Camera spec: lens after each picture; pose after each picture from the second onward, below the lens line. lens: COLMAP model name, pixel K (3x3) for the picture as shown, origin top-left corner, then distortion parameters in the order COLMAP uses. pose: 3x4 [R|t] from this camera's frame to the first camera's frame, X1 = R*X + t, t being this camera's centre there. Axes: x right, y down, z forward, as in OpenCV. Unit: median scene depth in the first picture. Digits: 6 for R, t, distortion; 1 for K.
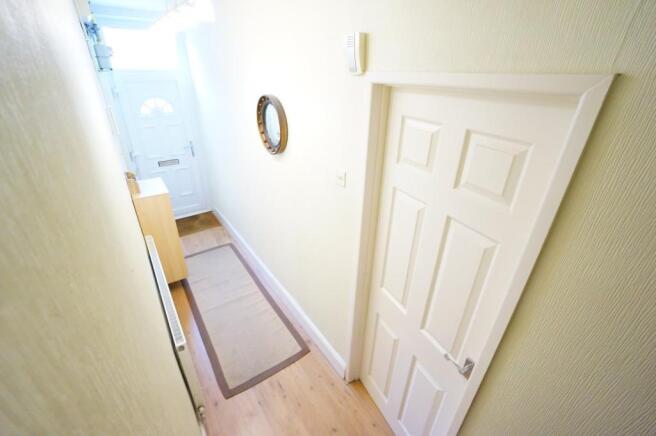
lens RADIAL K [[290.9, 0, 327.1], [0, 290.9, 215.5], [0, 0, 1]] dist [-0.005419, -0.000186]
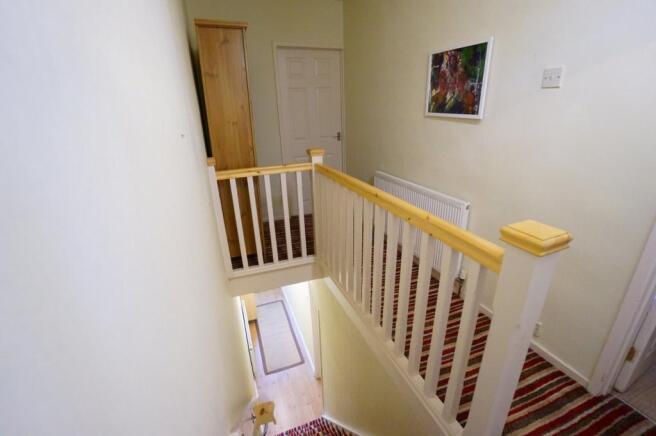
lens RADIAL K [[290.9, 0, 329.5], [0, 290.9, 219.9], [0, 0, 1]] dist [-0.005419, -0.000186]
pose [[0.968084, 0.043146, -0.246885, 0.603457], [-0.069215, 0.992786, -0.097904, -0.386449], [0.240880, 0.111867, 0.964086, -1.150997]]
